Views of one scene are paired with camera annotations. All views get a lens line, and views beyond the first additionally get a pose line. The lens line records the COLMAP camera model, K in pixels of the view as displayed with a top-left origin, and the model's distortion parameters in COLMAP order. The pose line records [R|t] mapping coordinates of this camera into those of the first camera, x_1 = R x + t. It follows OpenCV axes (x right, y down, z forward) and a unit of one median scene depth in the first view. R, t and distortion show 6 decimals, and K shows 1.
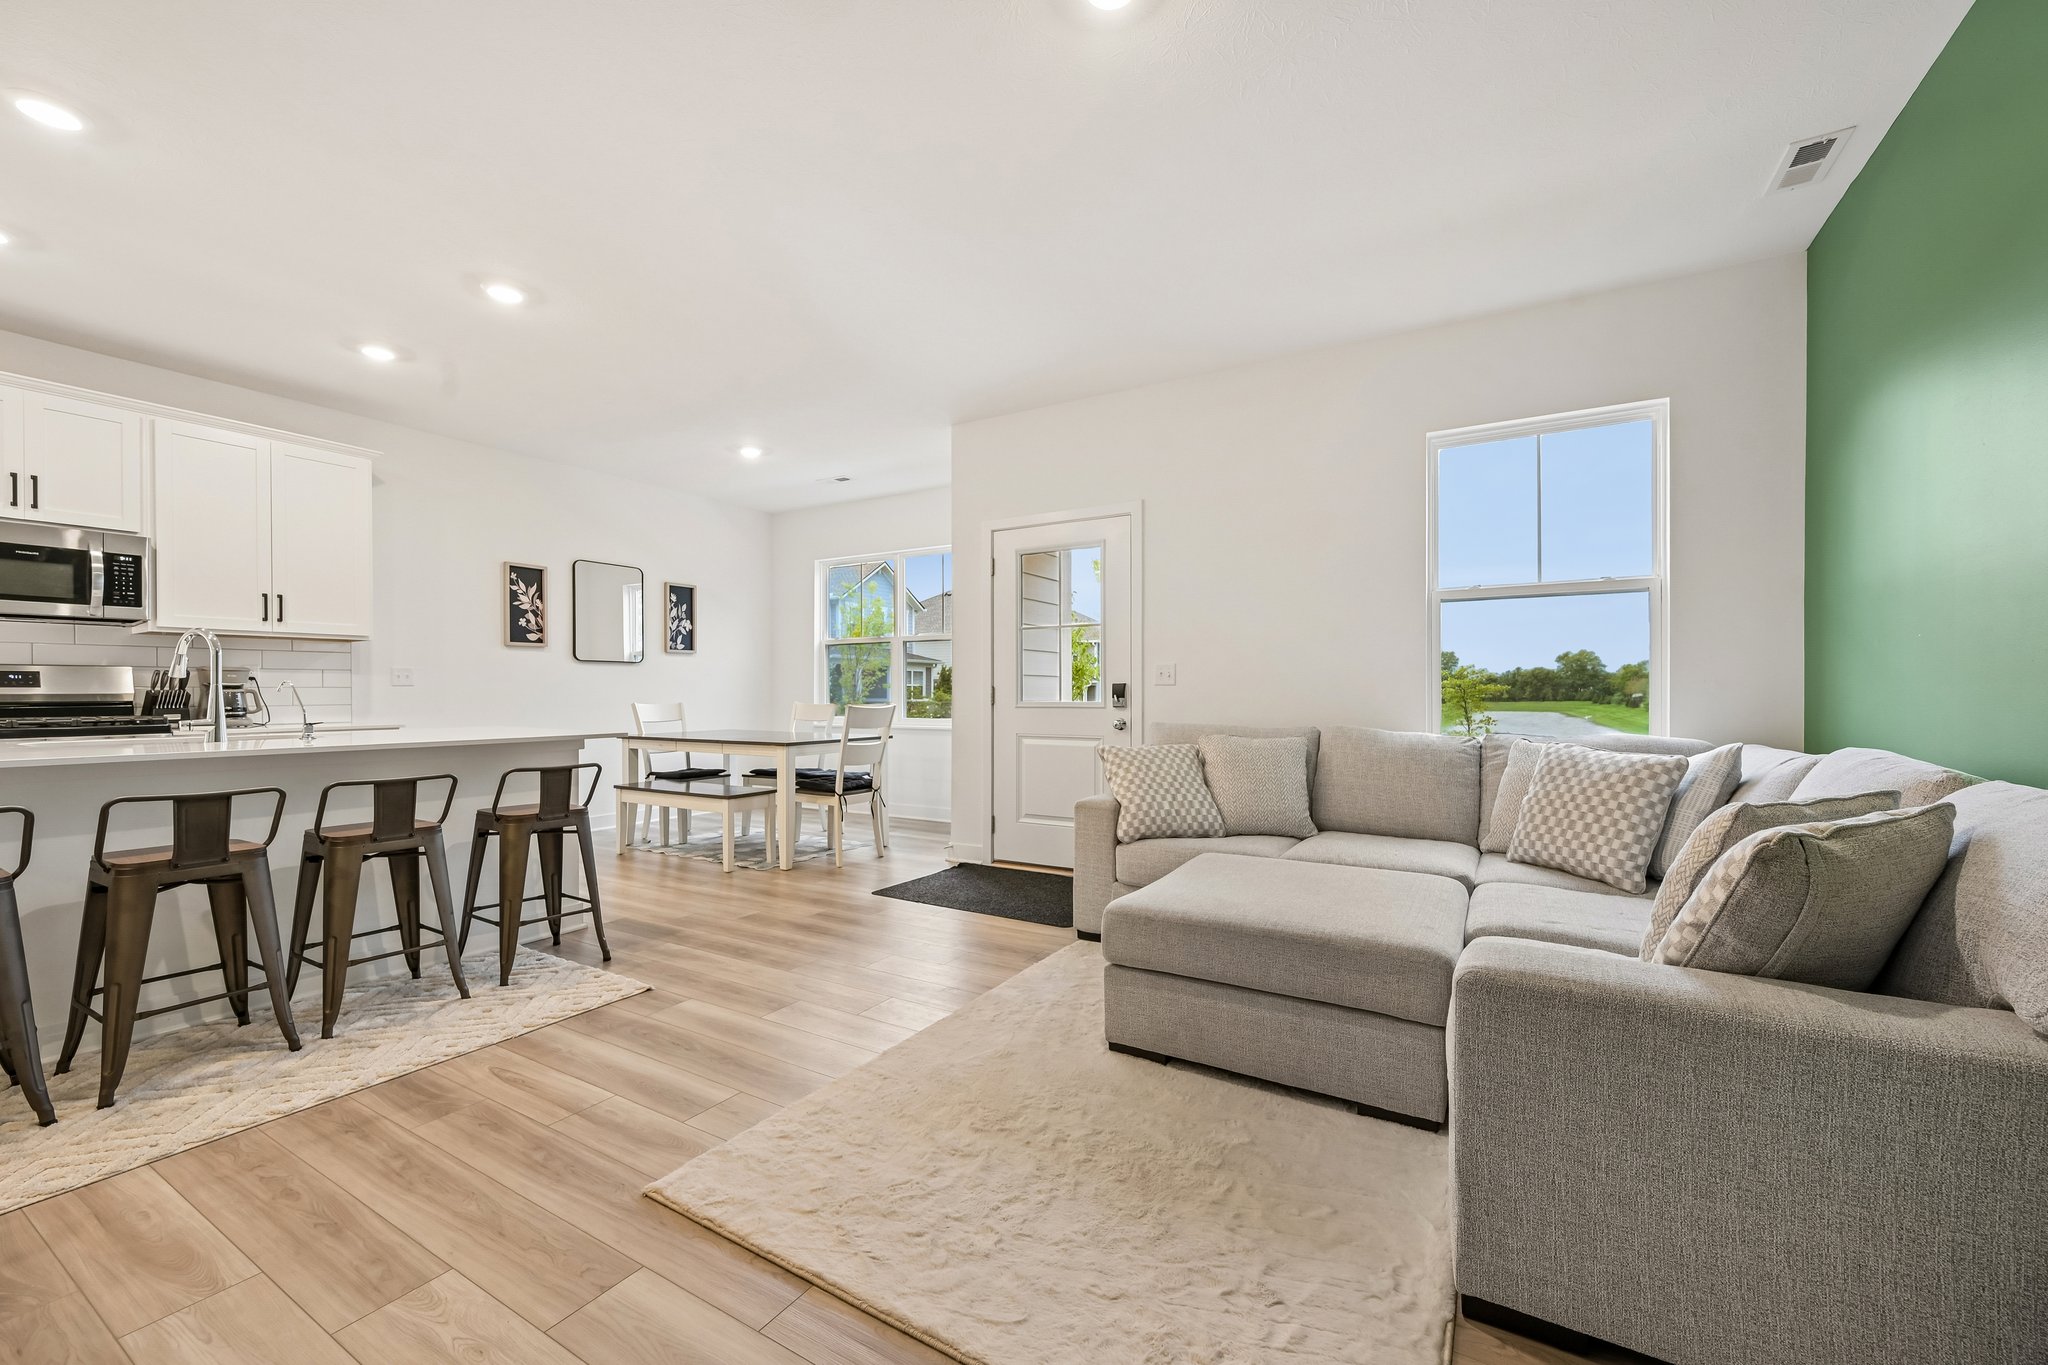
lens RADIAL K [[815.3, 0, 1029.9], [0, 815.3, 693.9], [0, 0, 1]] dist [0.000129, -0.000318]
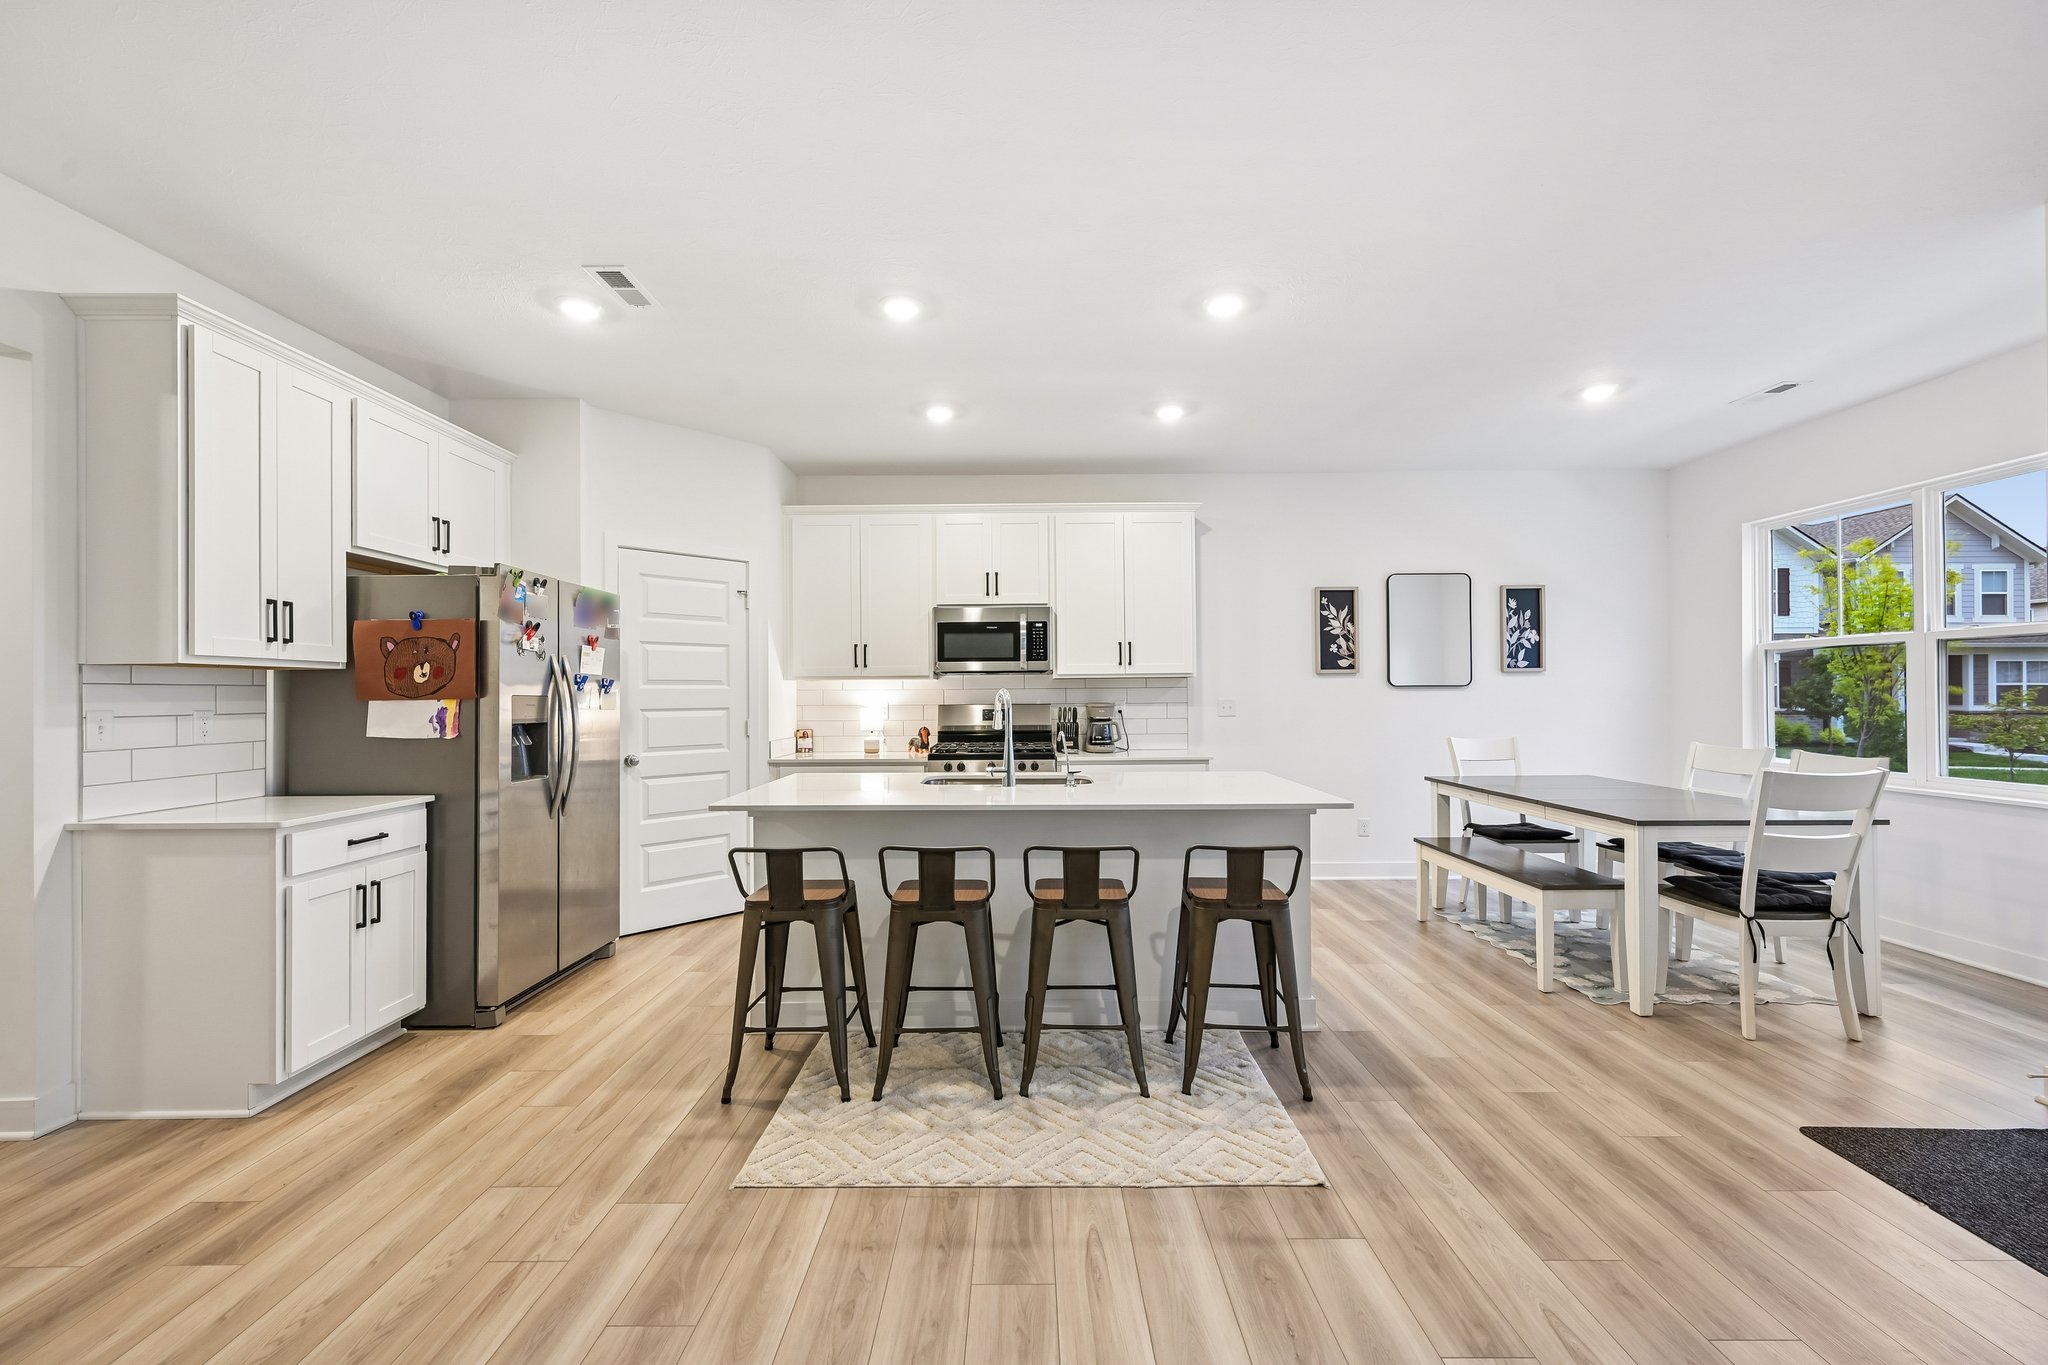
lens RADIAL K [[809.5, 0, 1022.1], [0, 809.5, 688.3], [0, 0, 1]] dist [0.000791, 0.000227]
pose [[0.506253, -0.009261, -0.862335, 0.010249], [0.003931, 0.999957, -0.008431, -0.041399], [0.862376, 0.000878, 0.506267, 0.248220]]
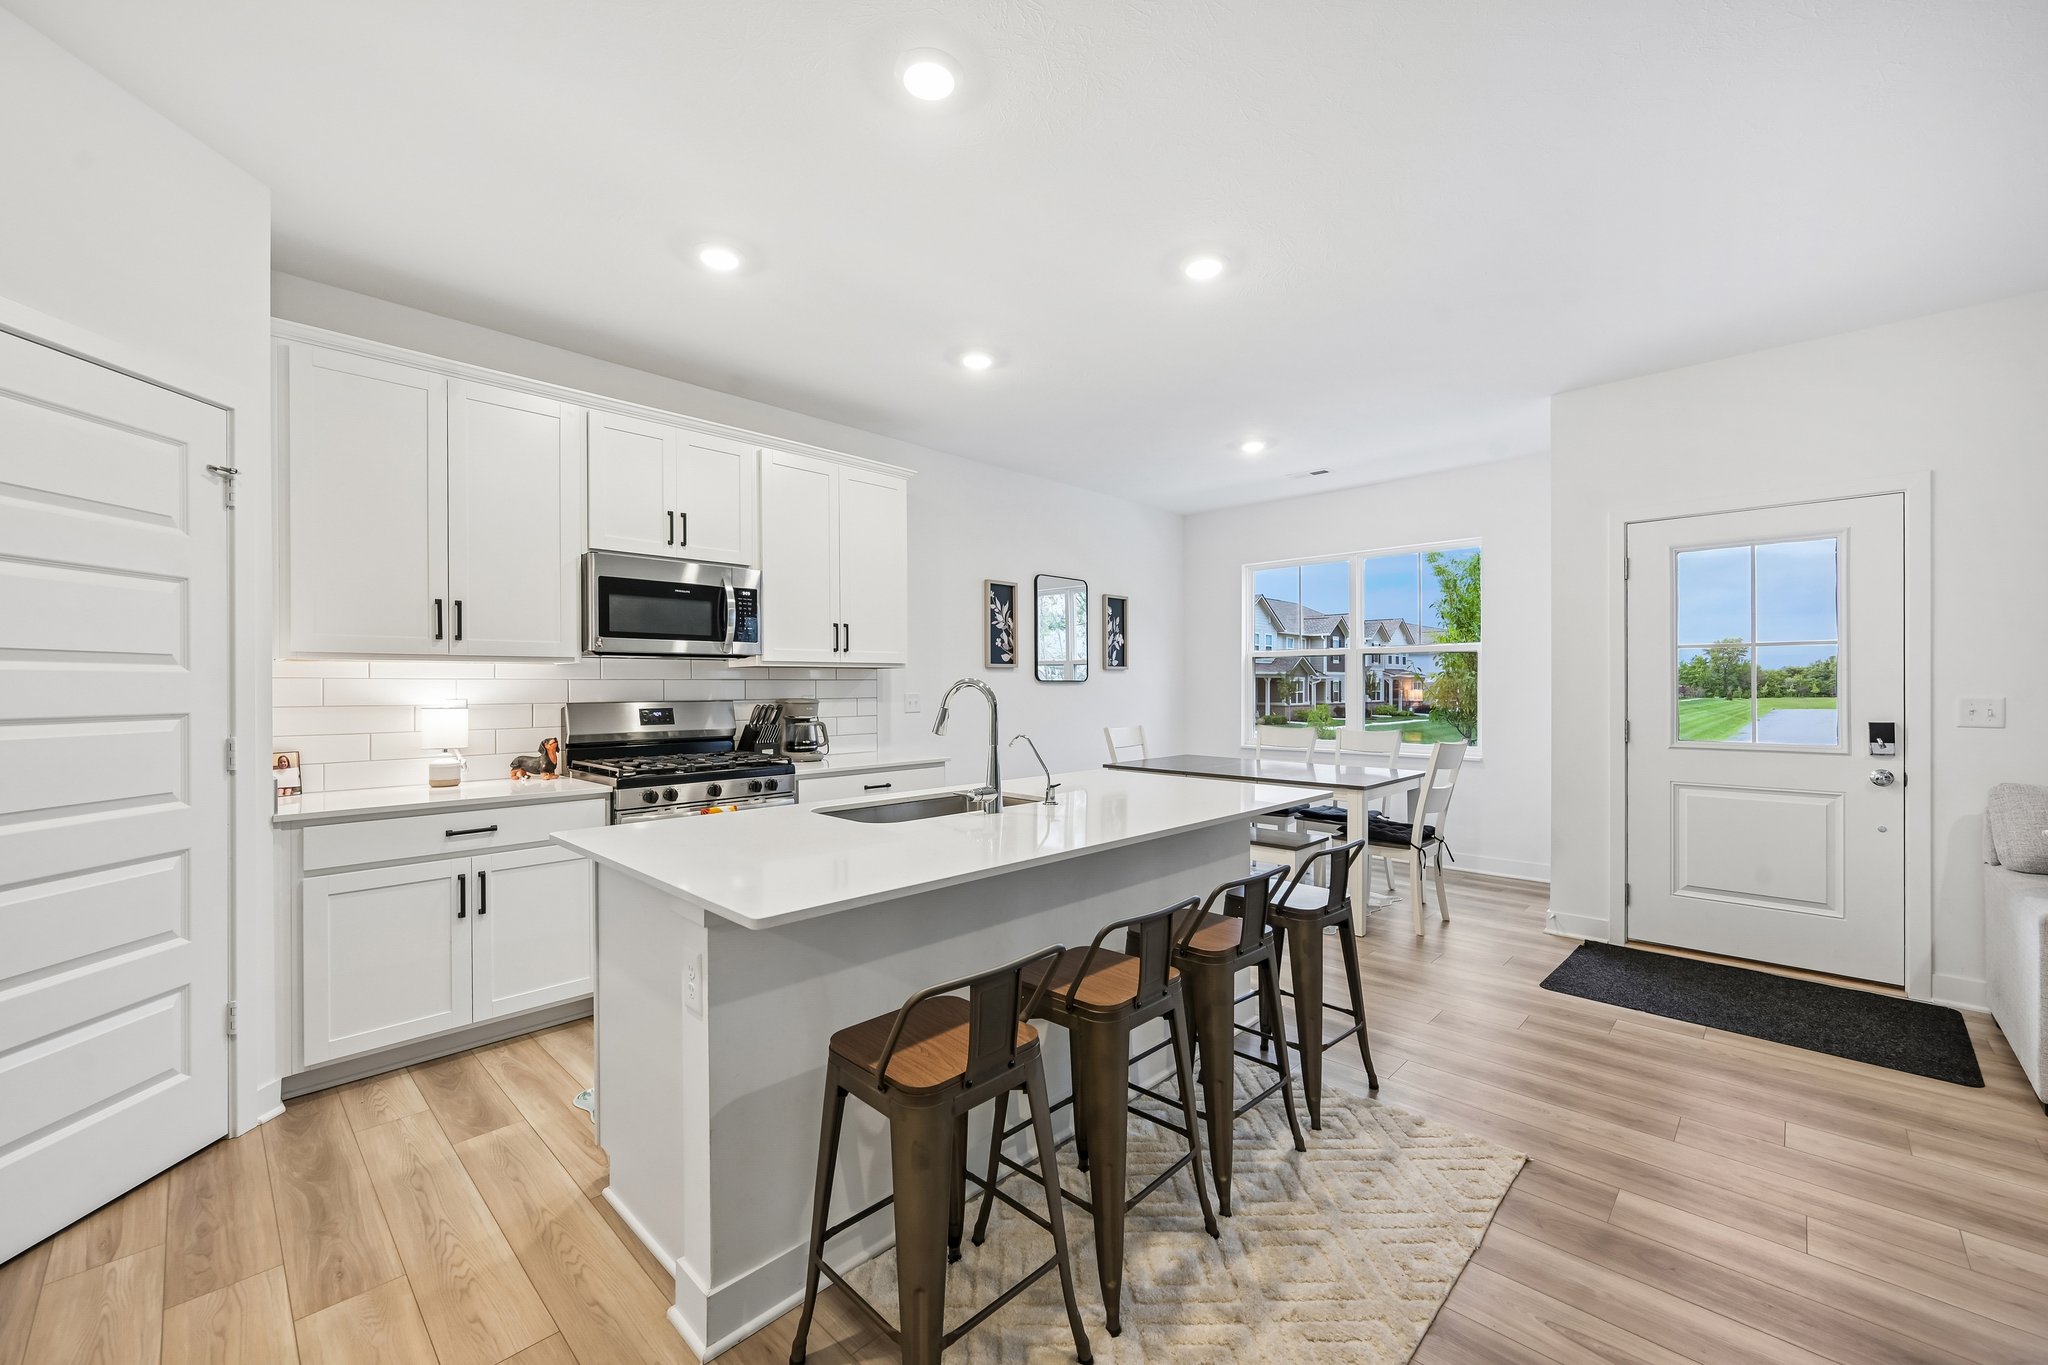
lens RADIAL K [[809.5, 0, 1022.1], [0, 809.5, 688.3], [0, 0, 1]] dist [0.000791, 0.000227]
pose [[0.972793, 0.000014, -0.231675, -0.450506], [0.000215, 1.000000, 0.000962, -0.042181], [0.231675, -0.000986, 0.972793, 0.103384]]
